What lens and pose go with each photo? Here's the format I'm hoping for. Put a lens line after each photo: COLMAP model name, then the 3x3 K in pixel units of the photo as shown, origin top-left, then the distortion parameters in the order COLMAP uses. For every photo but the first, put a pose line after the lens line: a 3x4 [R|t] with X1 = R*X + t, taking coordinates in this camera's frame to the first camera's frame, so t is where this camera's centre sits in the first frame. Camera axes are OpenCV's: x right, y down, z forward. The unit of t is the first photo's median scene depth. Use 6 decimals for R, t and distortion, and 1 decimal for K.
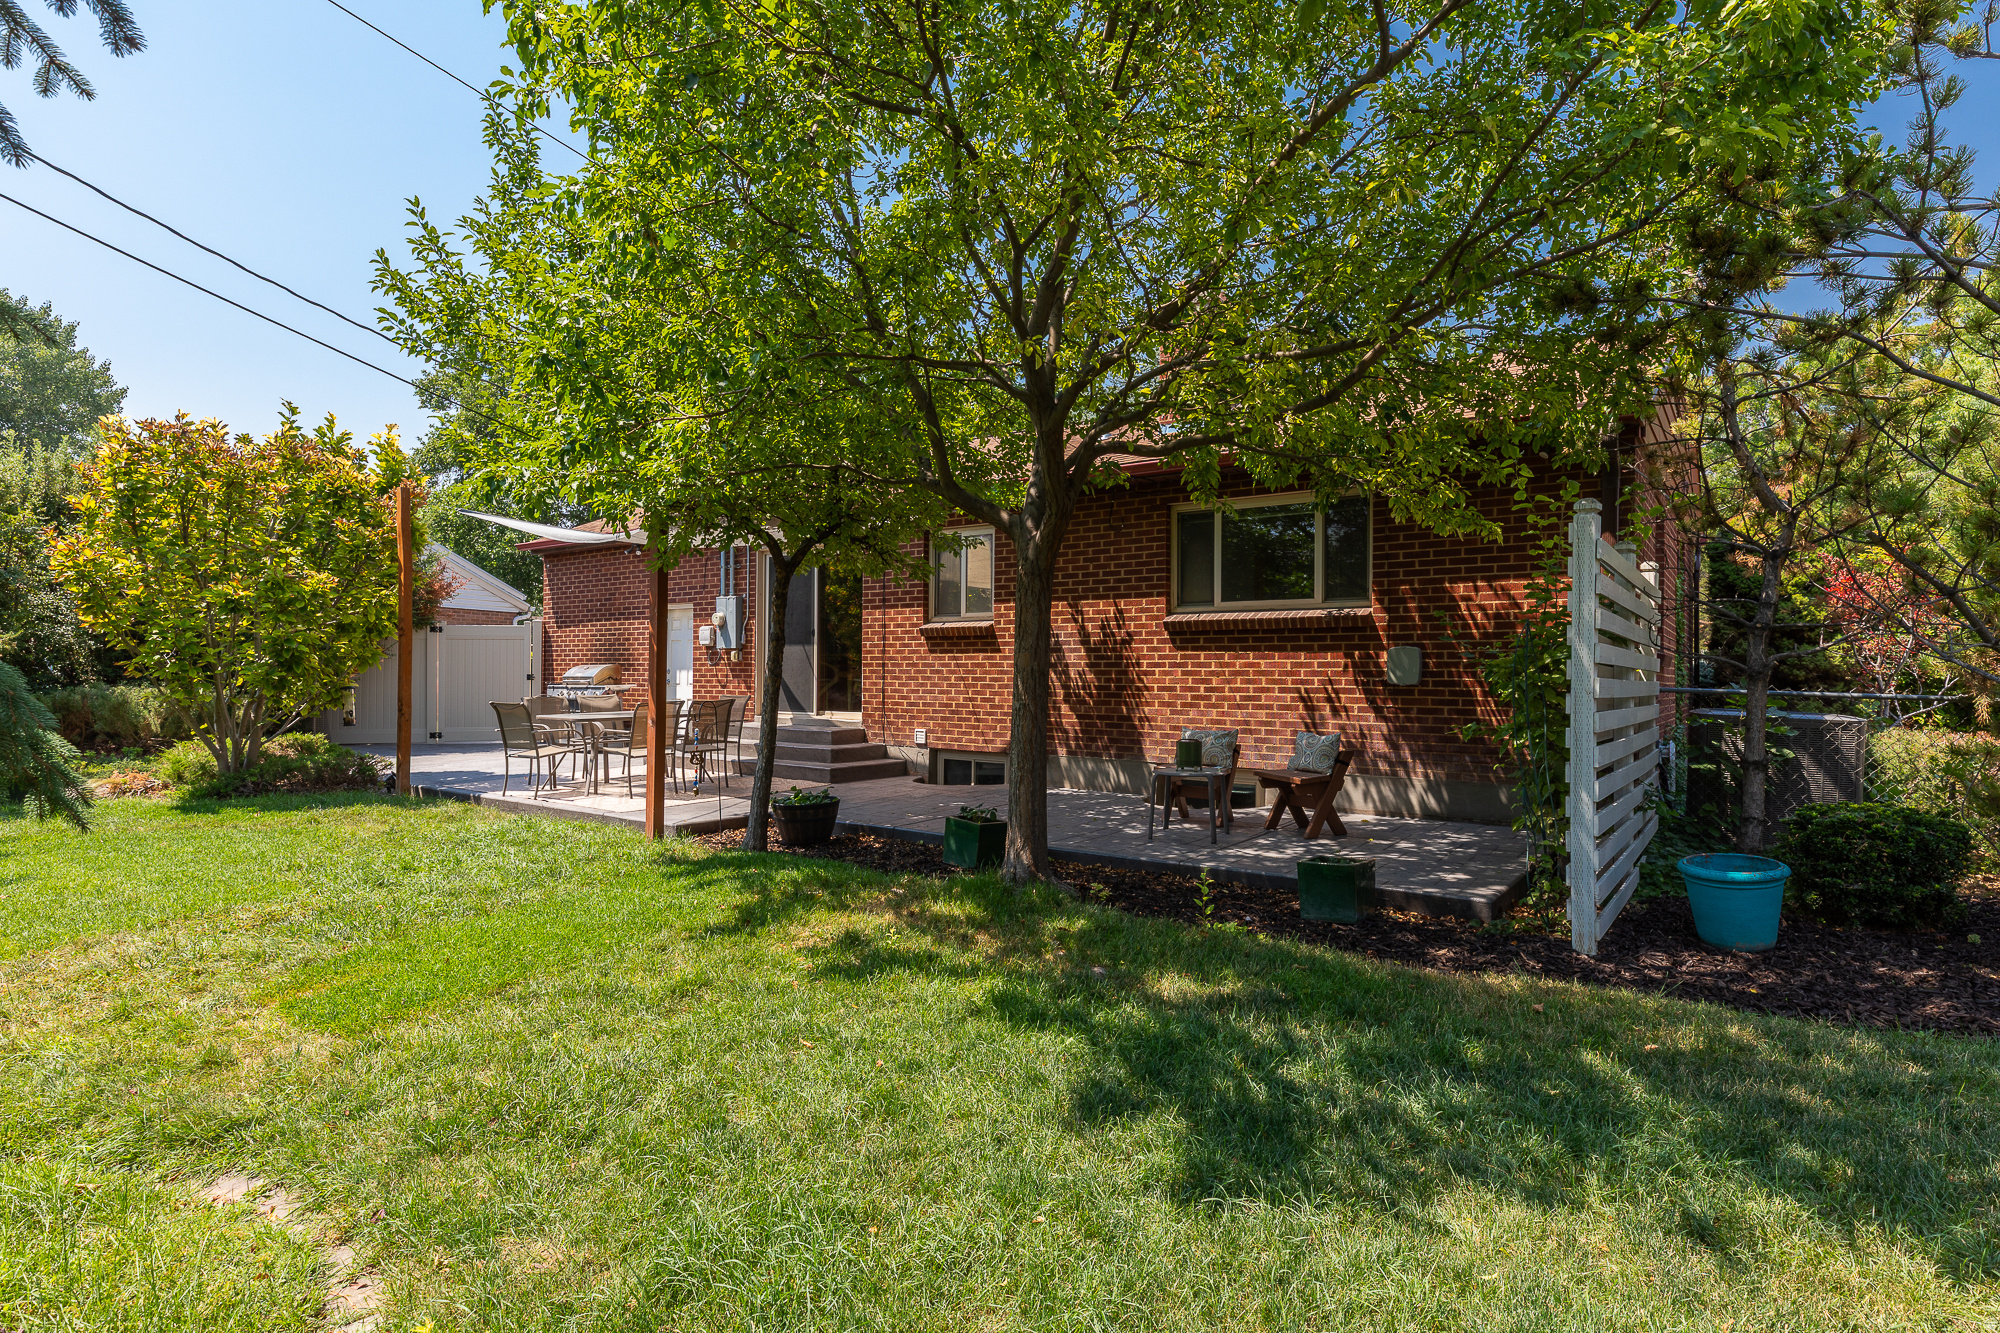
lens RADIAL K [[1057.5, 0, 1001.8], [0, 1057.5, 666.1], [0, 0, 1]] dist [0.003282, 0.000311]
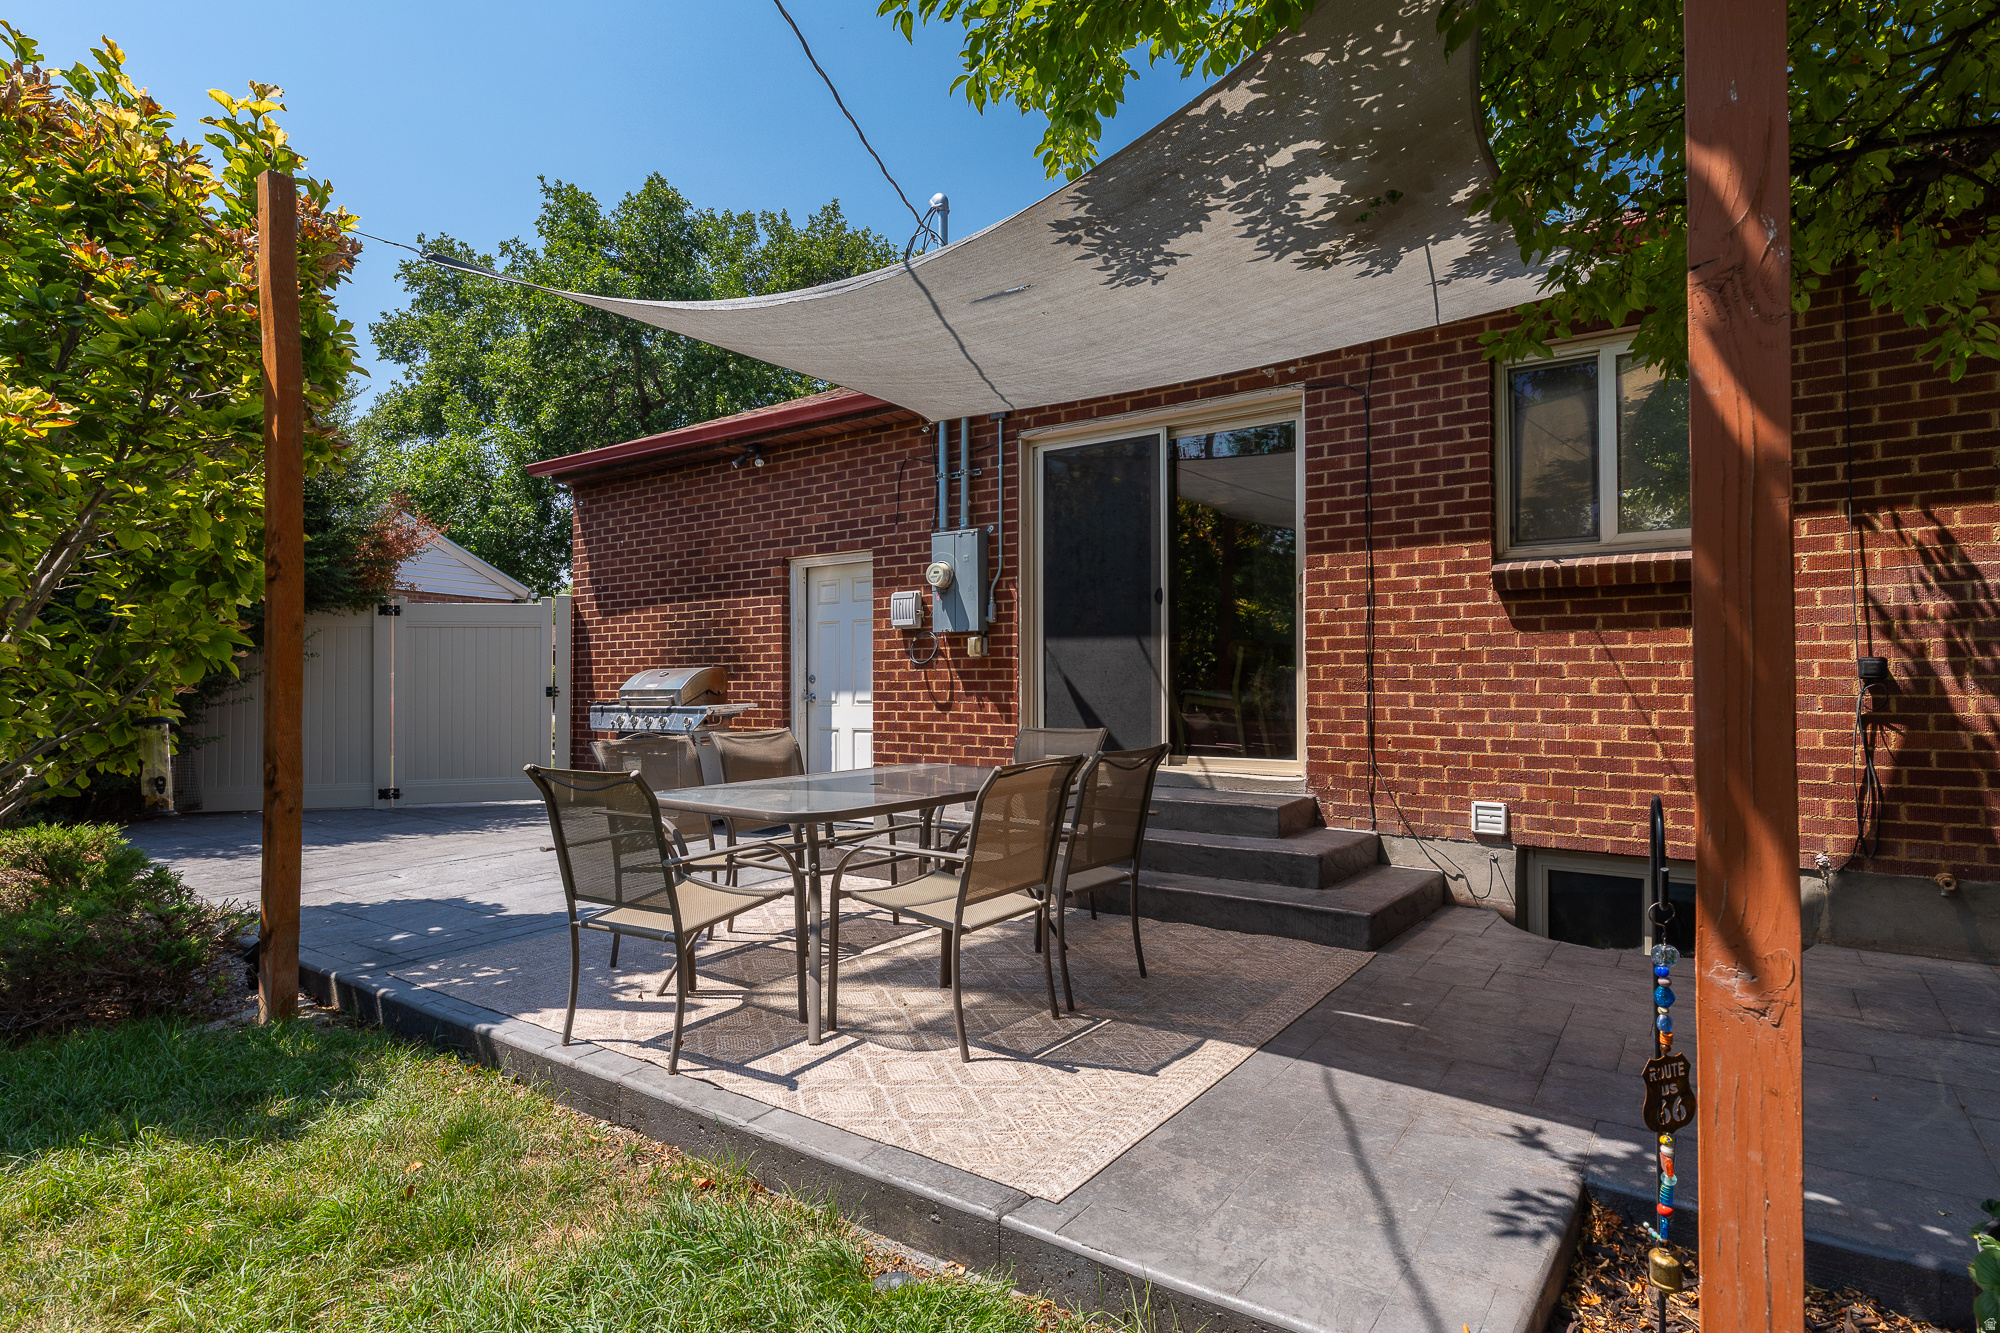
lens RADIAL K [[1059.5, 0, 994.9], [0, 1059.5, 674.2], [0, 0, 1]] dist [0.000031, -0.000440]
pose [[0.999835, -0.007657, 0.016476, -0.251551], [0.007719, 0.999963, -0.003700, 0.005638], [-0.016447, 0.003827, 0.999857, 0.489582]]
